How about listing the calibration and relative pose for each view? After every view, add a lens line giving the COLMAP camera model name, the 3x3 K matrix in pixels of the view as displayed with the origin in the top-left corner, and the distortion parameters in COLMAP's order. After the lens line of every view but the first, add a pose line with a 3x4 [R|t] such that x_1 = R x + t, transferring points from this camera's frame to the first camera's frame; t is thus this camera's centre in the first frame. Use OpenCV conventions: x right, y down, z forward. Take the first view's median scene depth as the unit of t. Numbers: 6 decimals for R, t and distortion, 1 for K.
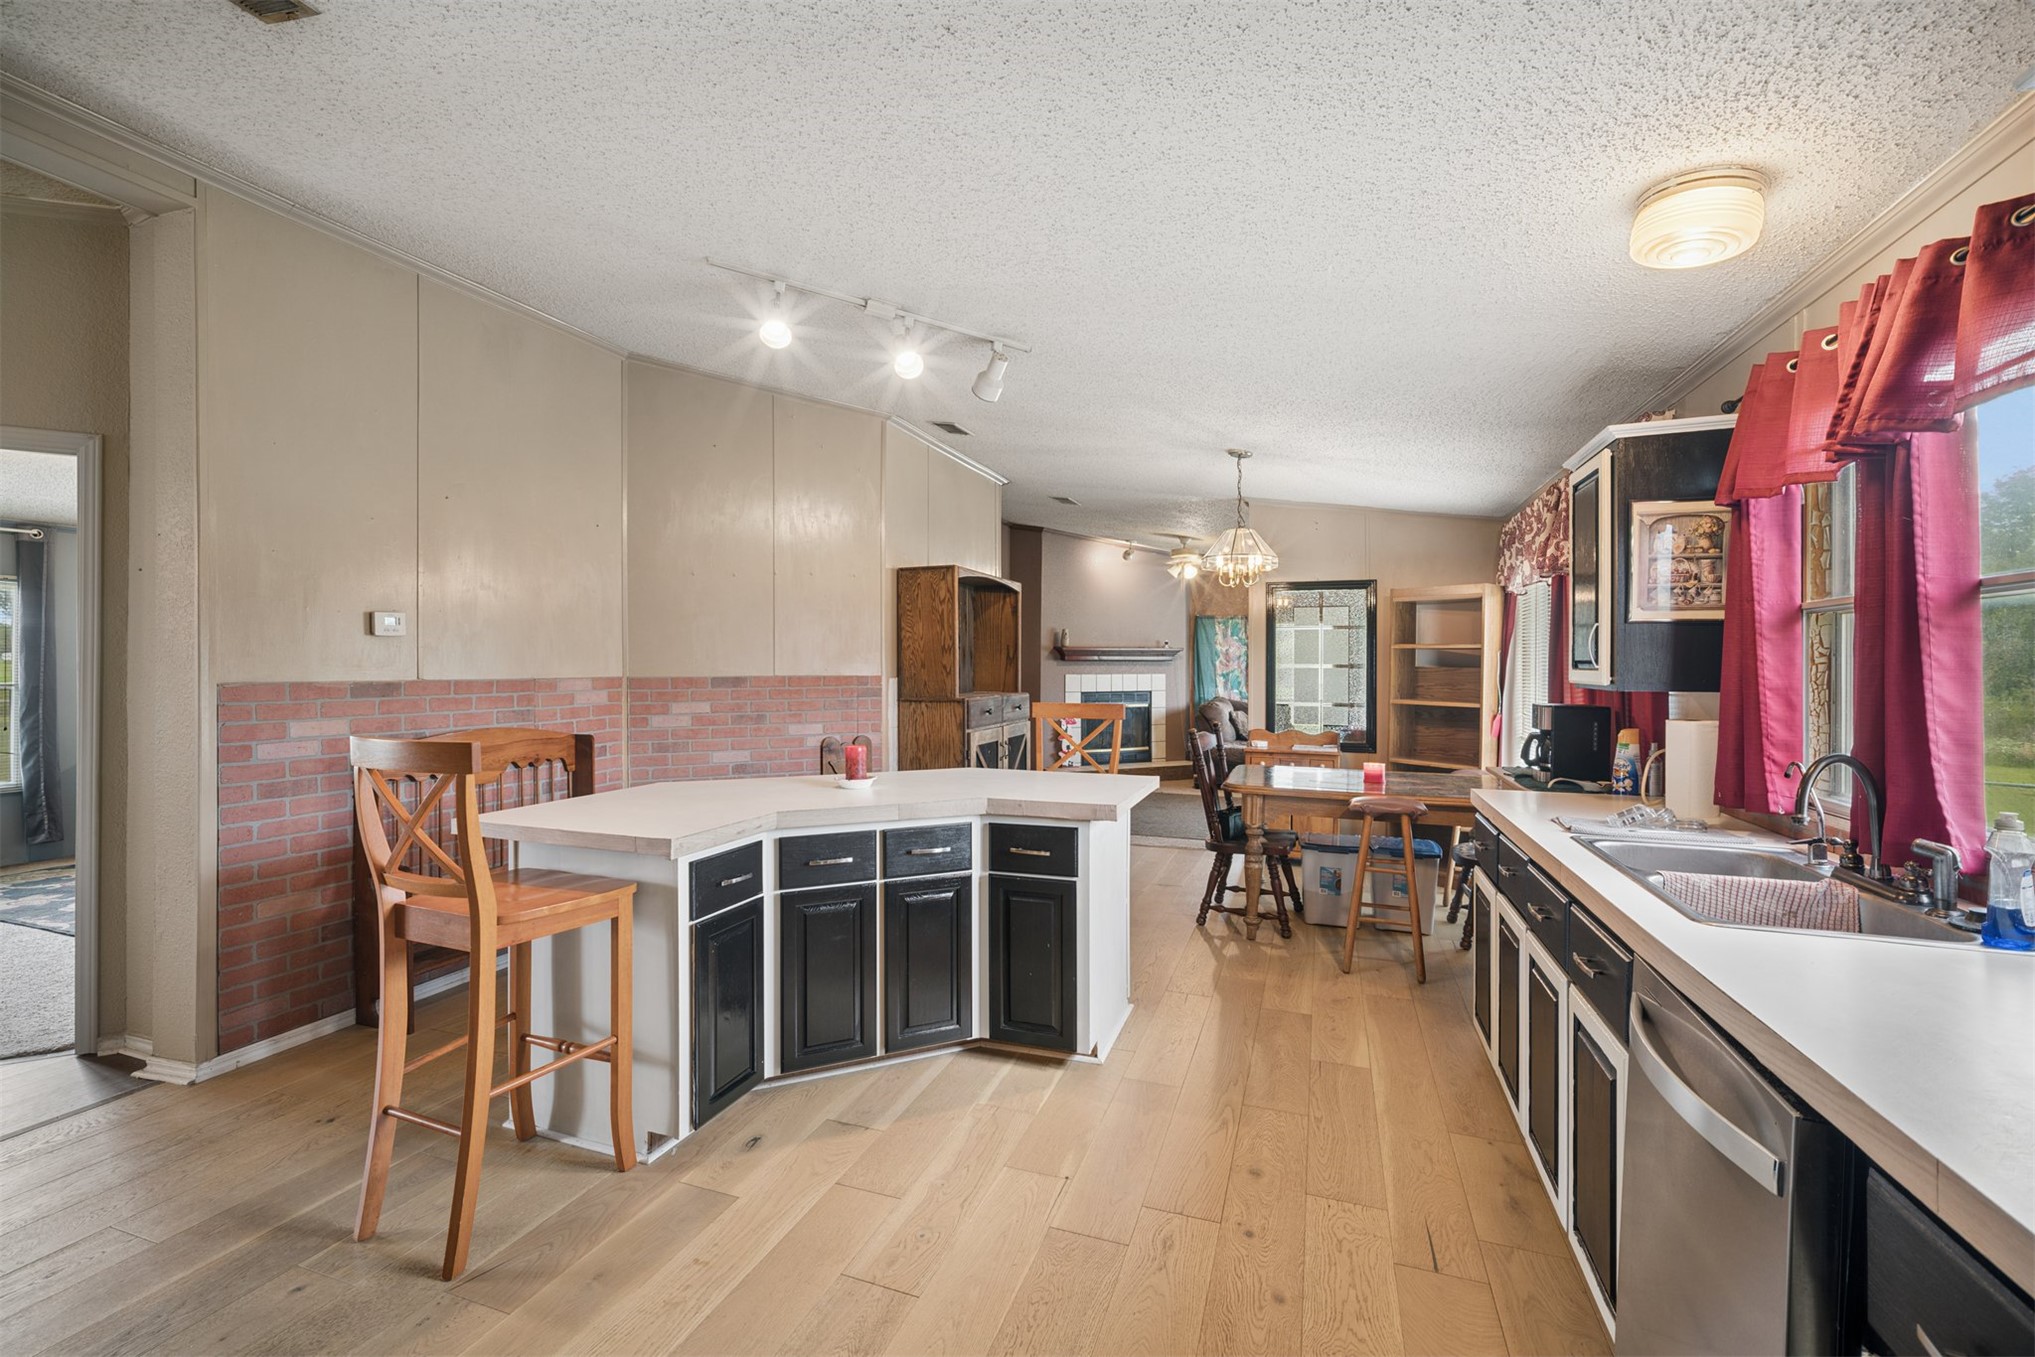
lens RADIAL K [[865.5, 0, 1001.7], [0, 865.5, 667.7], [0, 0, 1]] dist [-0.006399, 0.000435]
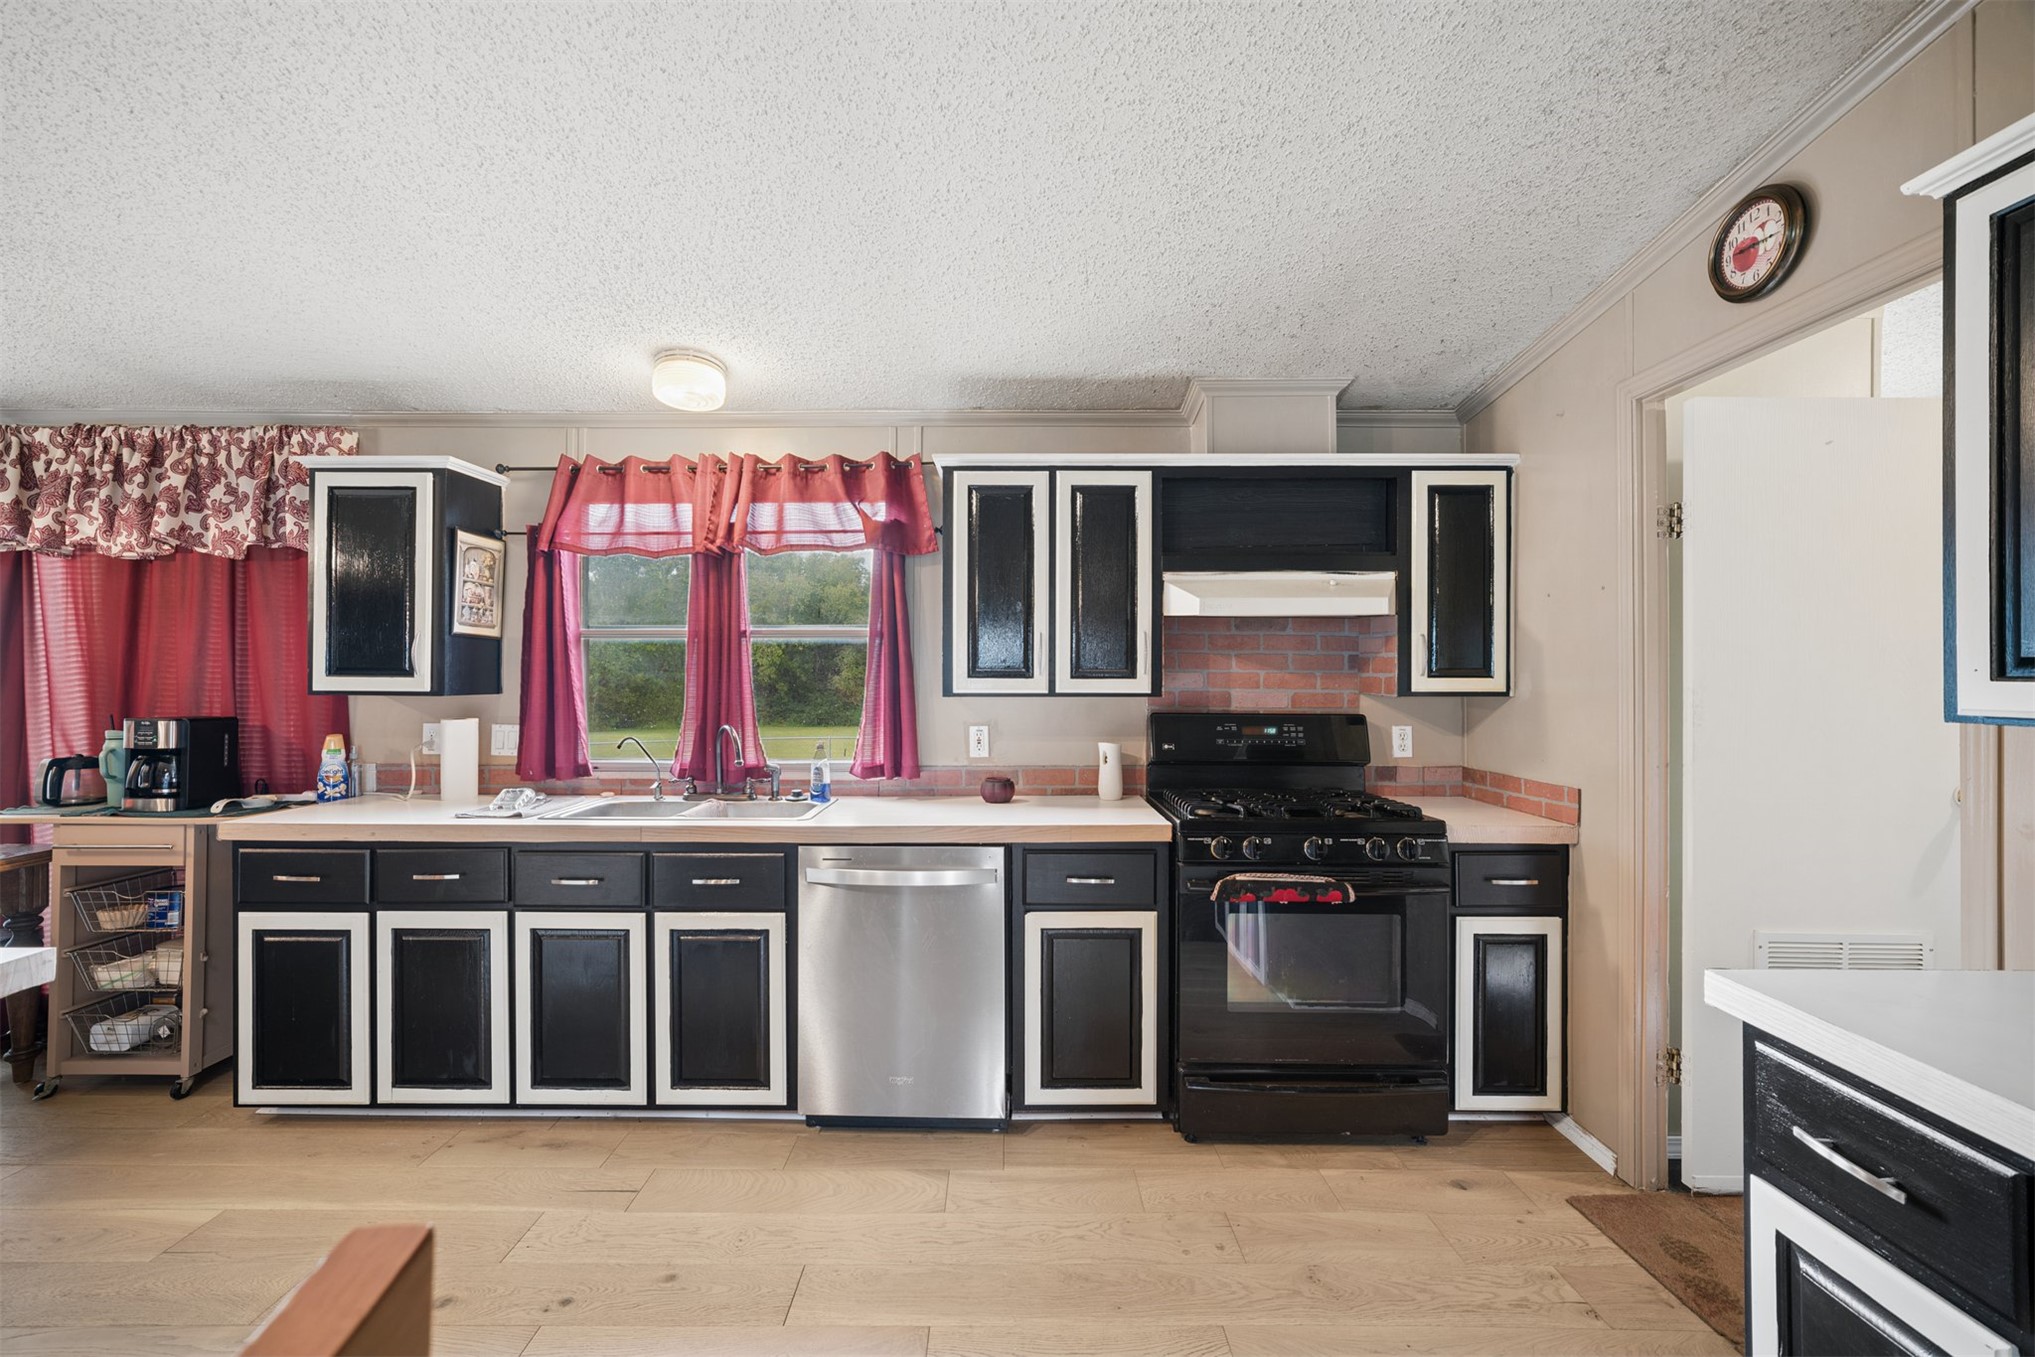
lens RADIAL K [[865.5, 0, 1001.7], [0, 865.5, 667.7], [0, 0, 1]] dist [-0.006399, 0.000435]
pose [[-0.338205, 0.004434, 0.941062, -0.260110], [-0.002550, 0.999981, -0.005628, -0.002064], [-0.941069, -0.004303, -0.338187, 0.318372]]
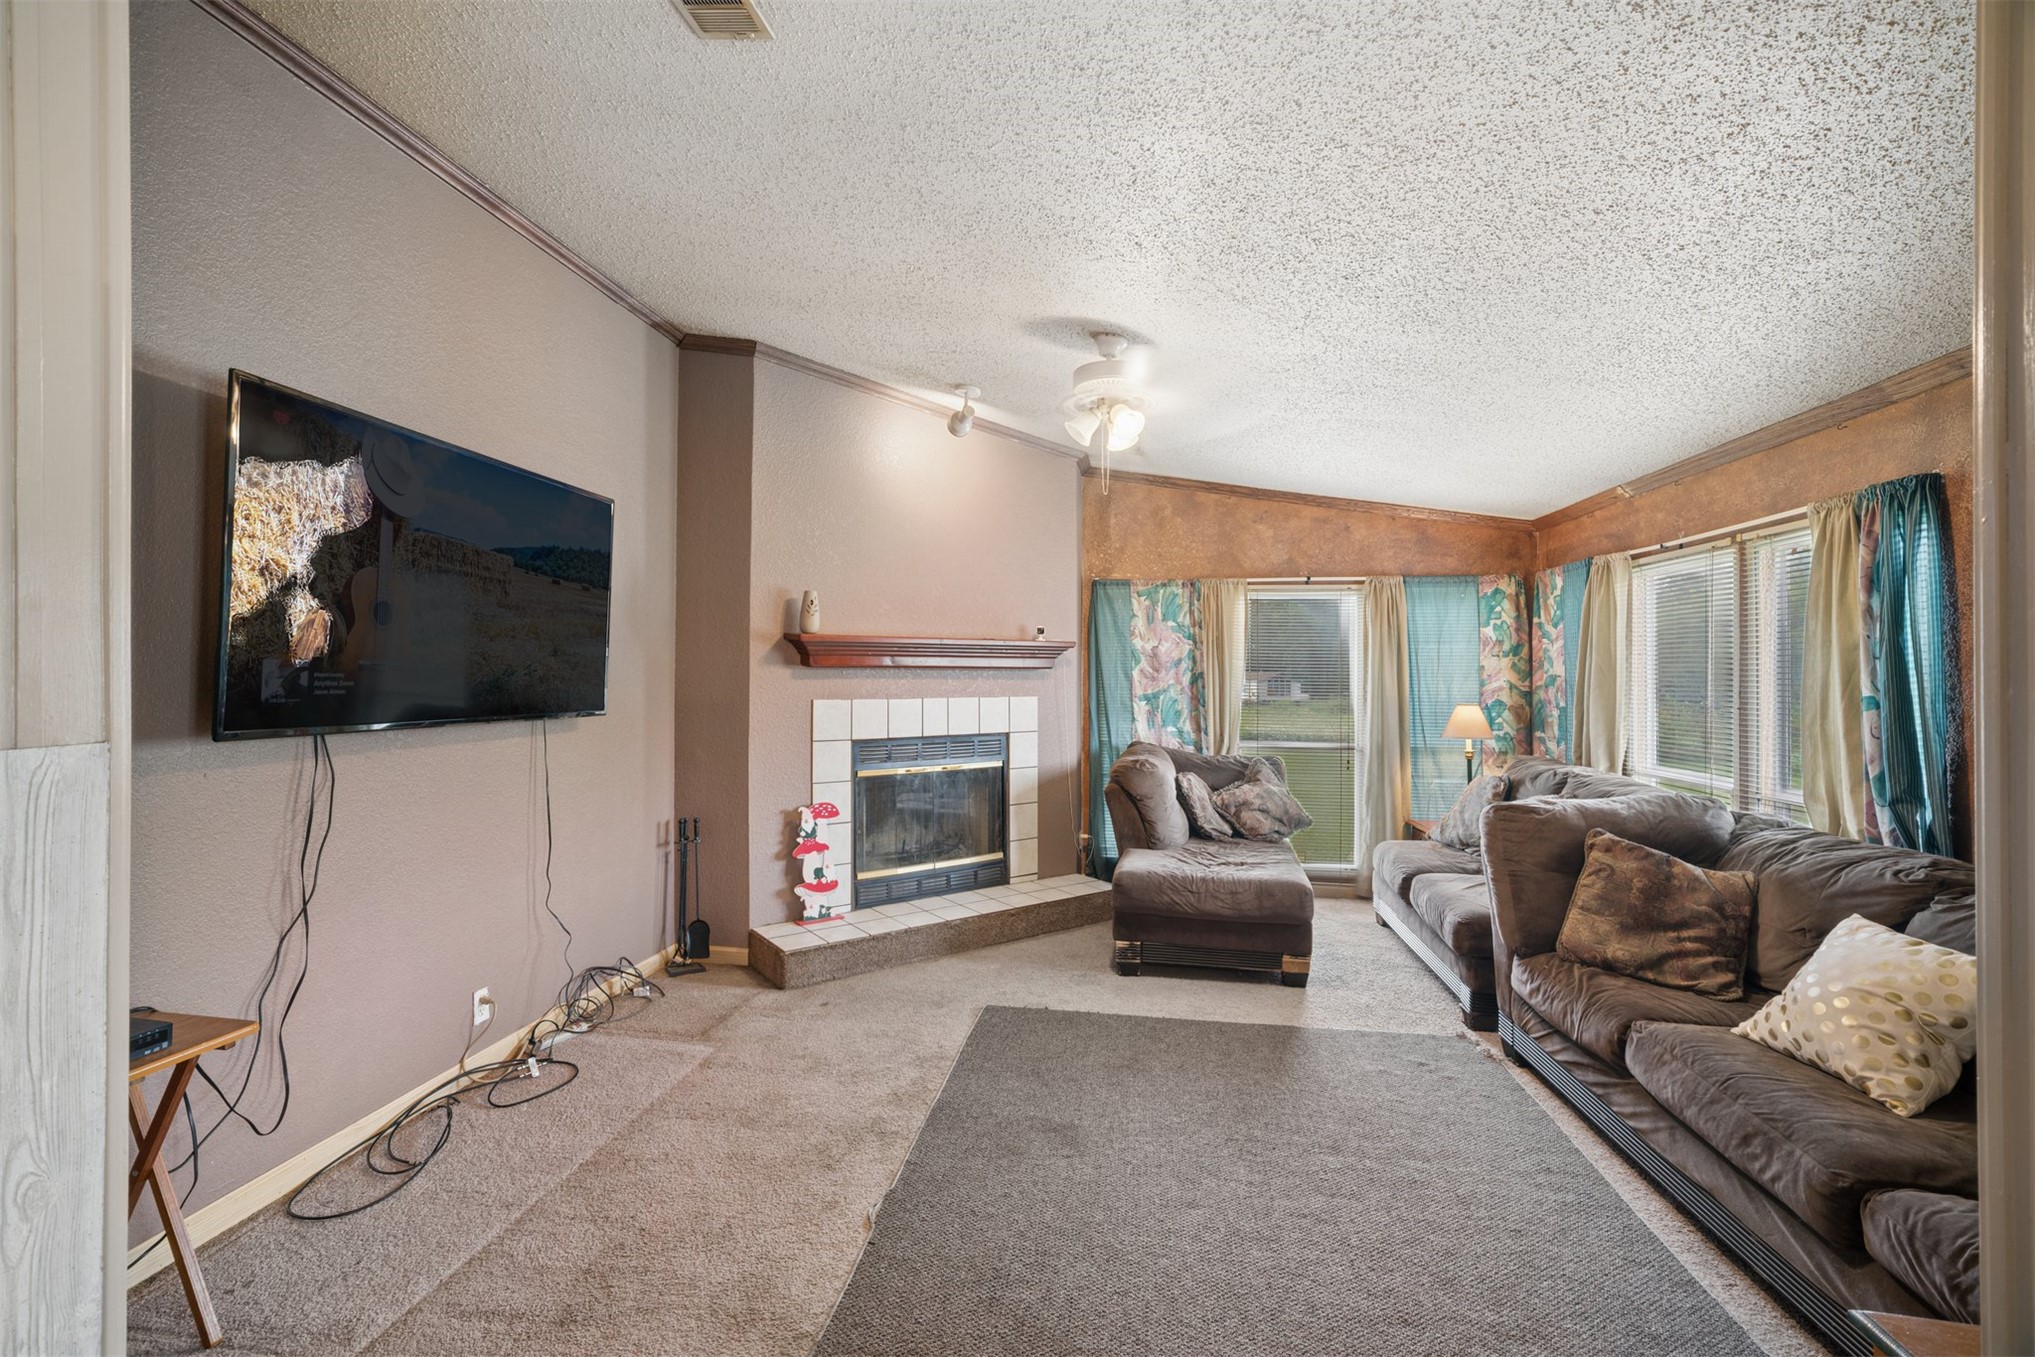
lens RADIAL K [[865.8, 0, 989.2], [0, 865.8, 673.0], [0, 0, 1]] dist [-0.002977, 0.000177]
pose [[0.983507, 0.001625, 0.180864, 0.144743], [0.000061, 0.999957, -0.009316, -0.002115], [-0.180871, 0.009173, 0.983464, 1.007131]]
